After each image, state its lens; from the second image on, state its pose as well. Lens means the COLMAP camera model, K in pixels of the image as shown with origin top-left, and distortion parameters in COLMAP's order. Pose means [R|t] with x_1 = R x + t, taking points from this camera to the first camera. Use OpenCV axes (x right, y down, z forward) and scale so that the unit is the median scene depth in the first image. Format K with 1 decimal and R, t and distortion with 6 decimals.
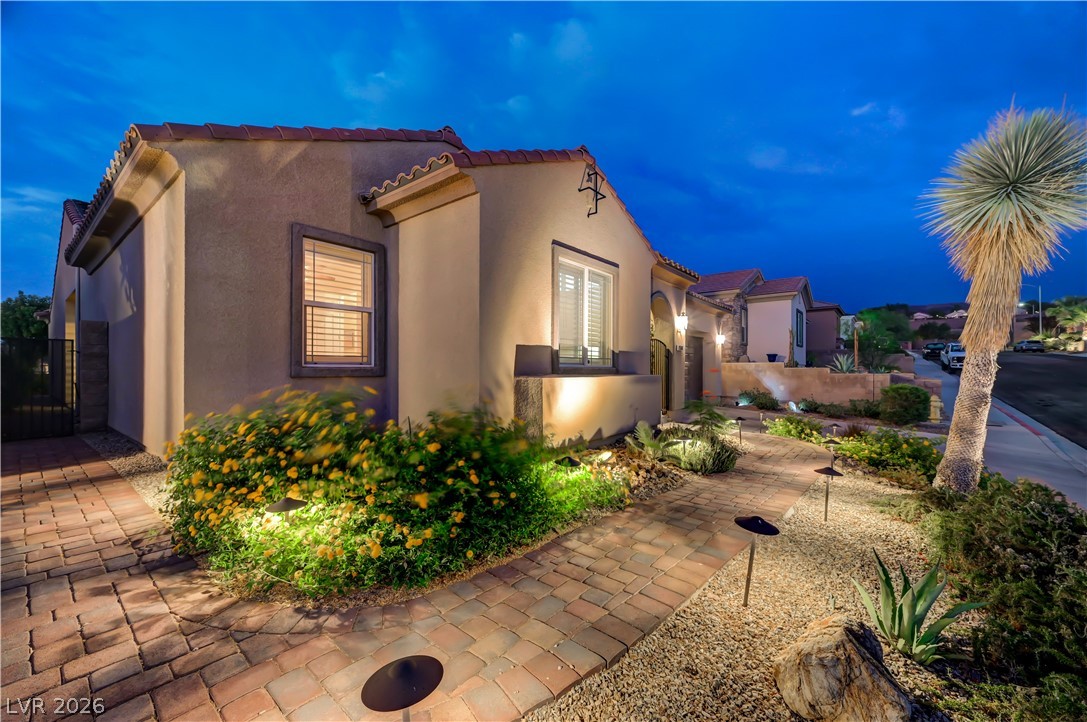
lens RADIAL K [[428.3, 0, 543.5], [0, 428.3, 361.0], [0, 0, 1]] dist [-0.002166, -0.000103]
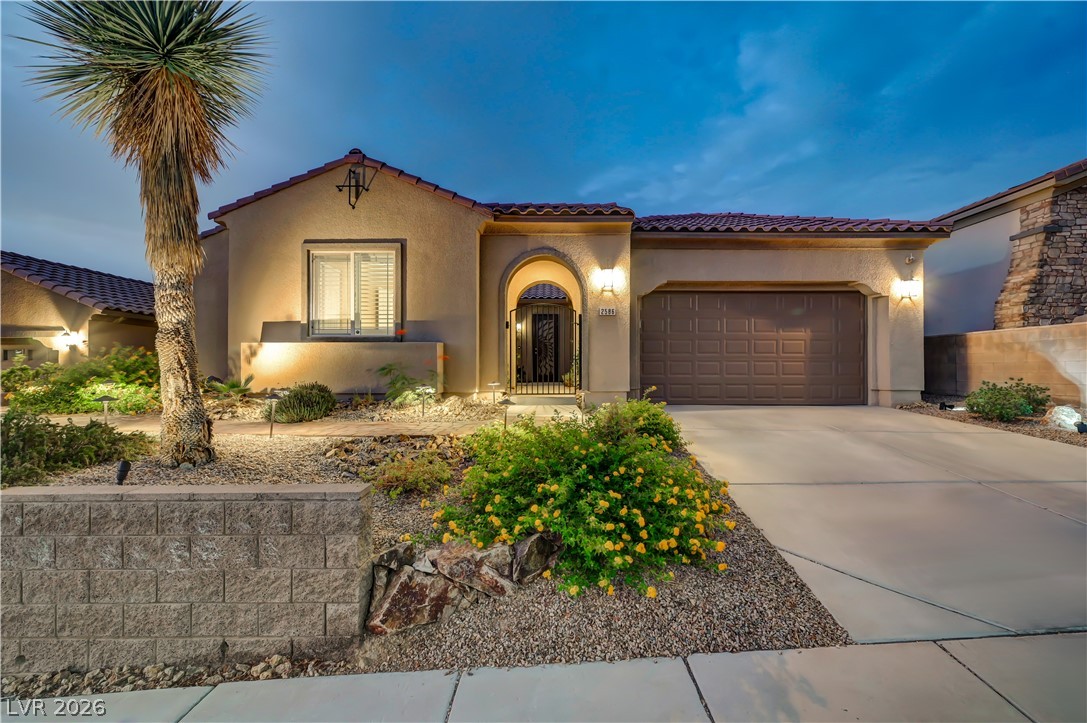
lens RADIAL K [[428.3, 0, 543.5], [0, 428.3, 361.5], [0, 0, 1]] dist [-0.002166, -0.000103]
pose [[0.633590, -0.013443, -0.773552, 0.734411], [0.016210, 0.999860, -0.004098, 0.052592], [0.773499, -0.009943, 0.633720, 0.362346]]
